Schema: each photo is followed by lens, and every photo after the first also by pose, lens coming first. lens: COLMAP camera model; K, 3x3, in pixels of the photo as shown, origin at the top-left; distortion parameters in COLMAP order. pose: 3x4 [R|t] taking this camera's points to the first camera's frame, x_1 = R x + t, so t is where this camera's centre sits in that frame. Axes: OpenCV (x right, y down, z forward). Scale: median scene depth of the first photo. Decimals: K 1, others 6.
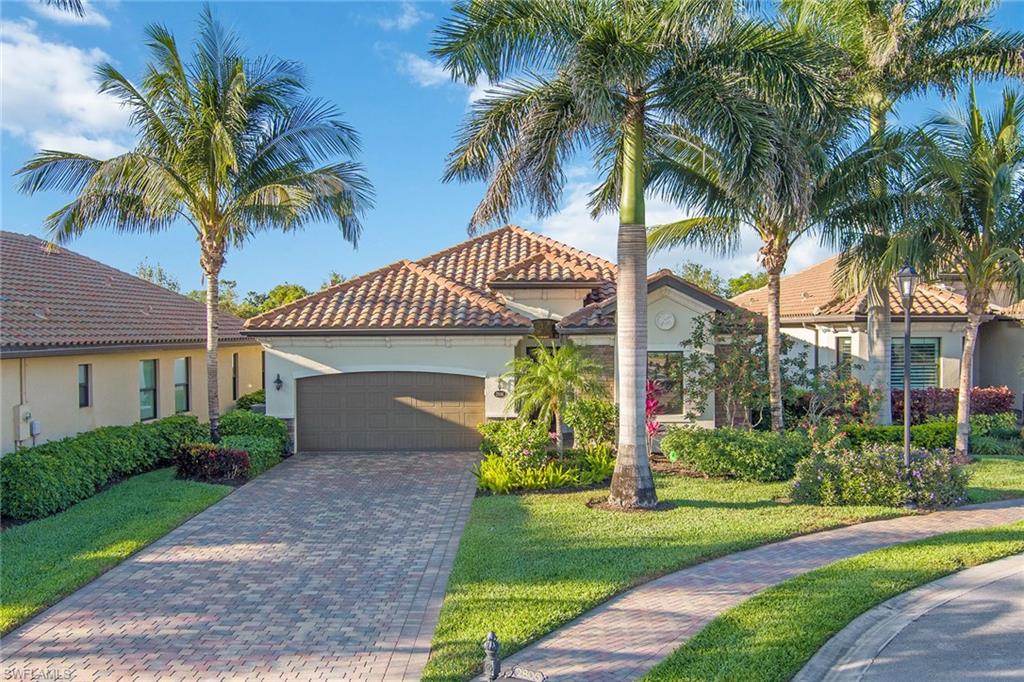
lens RADIAL K [[981.4, 0, 512.0], [0, 981.4, 341.0], [0, 0, 1]] dist [-0.044414, -0.012177]
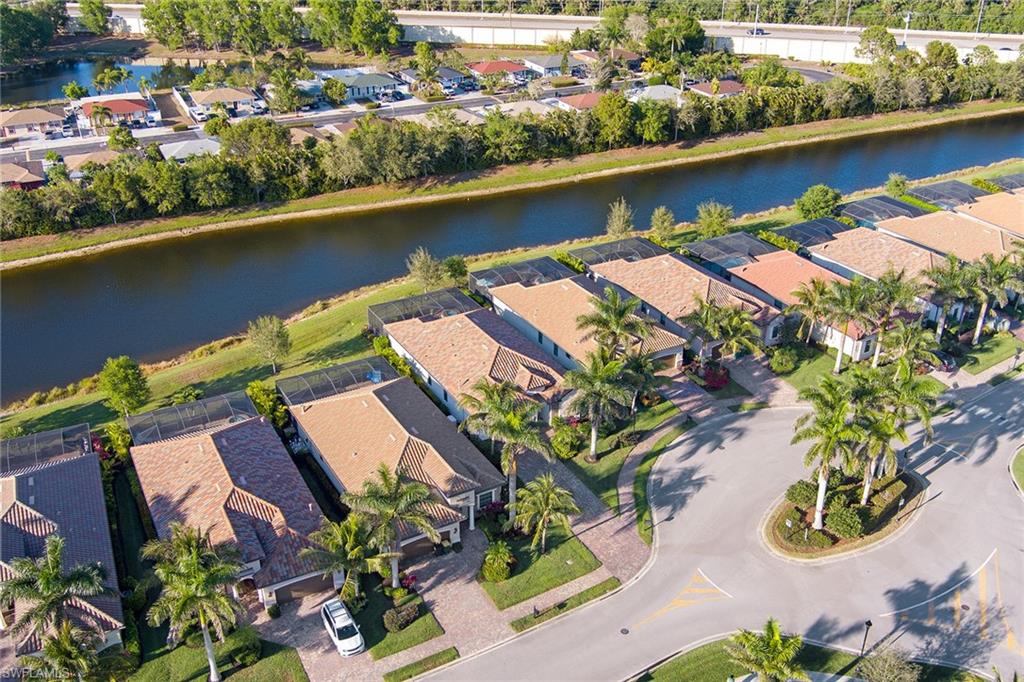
lens RADIAL K [[981.4, 0, 512.0], [0, 981.4, 341.0], [0, 0, 1]] dist [-0.044414, -0.012177]
pose [[0.860434, -0.229966, 0.454718, -2.557590], [-0.001022, 0.891591, 0.452840, -2.850438], [-0.509560, -0.390104, 0.766921, -2.668454]]
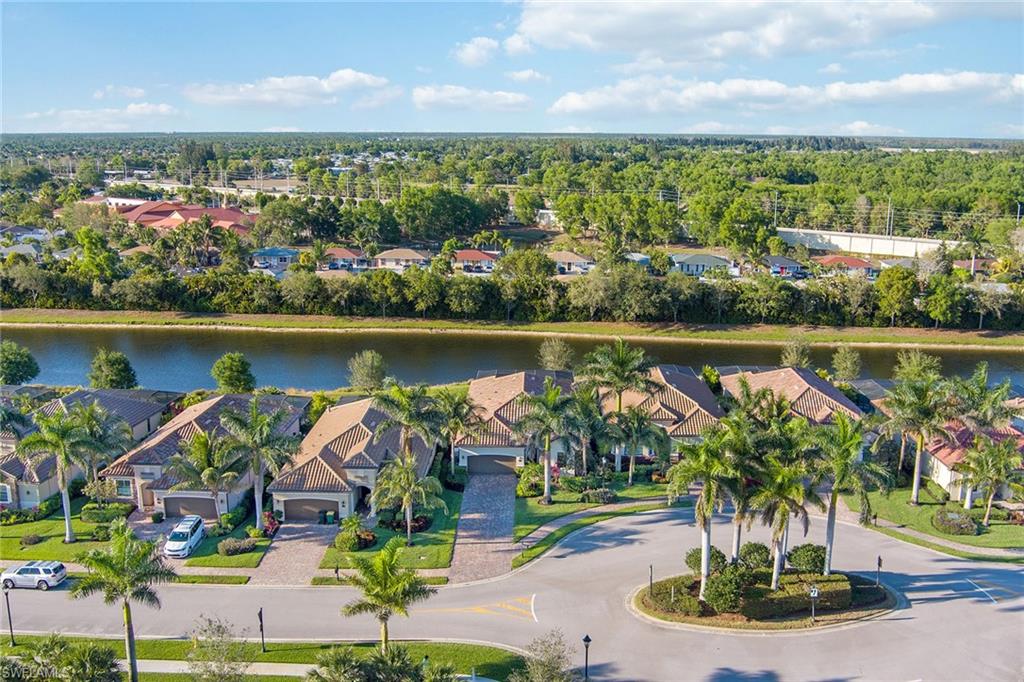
lens RADIAL K [[981.4, 0, 512.0], [0, 981.4, 341.0], [0, 0, 1]] dist [-0.044414, -0.012177]
pose [[0.999922, 0.010906, -0.006071, -0.036774], [-0.009472, 0.979762, 0.199941, -1.644430], [0.008129, -0.199868, 0.979789, -3.757587]]
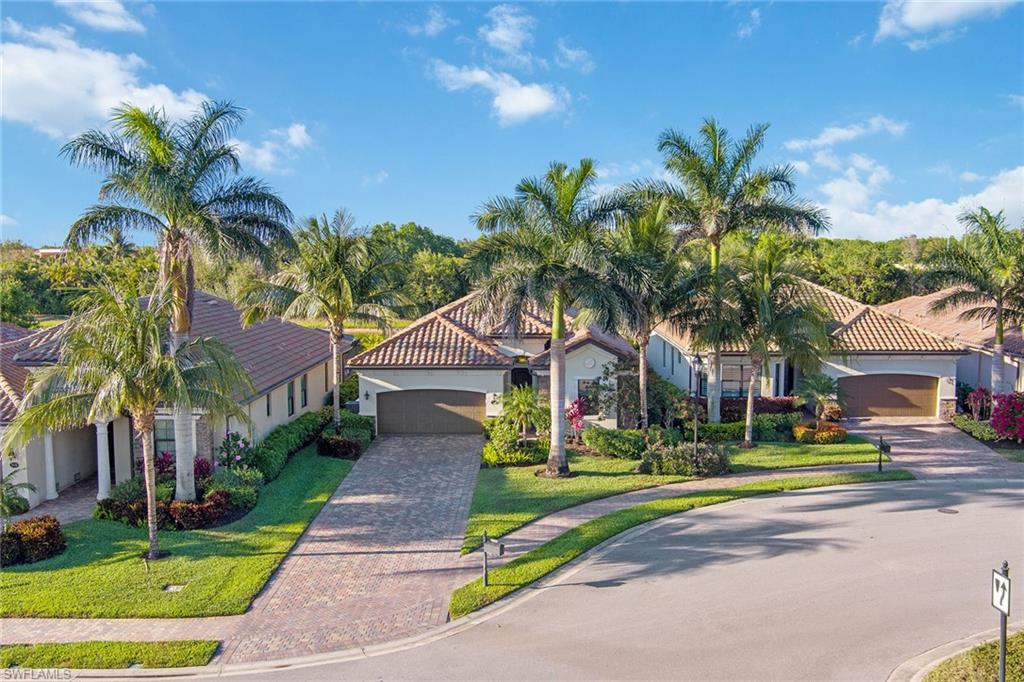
lens RADIAL K [[981.4, 0, 512.0], [0, 981.4, 341.0], [0, 0, 1]] dist [-0.044414, -0.012177]
pose [[0.999982, 0.003748, -0.004662, 0.036663], [-0.003348, 0.996537, 0.083078, -0.275202], [0.004958, -0.083061, 0.996532, -1.000141]]
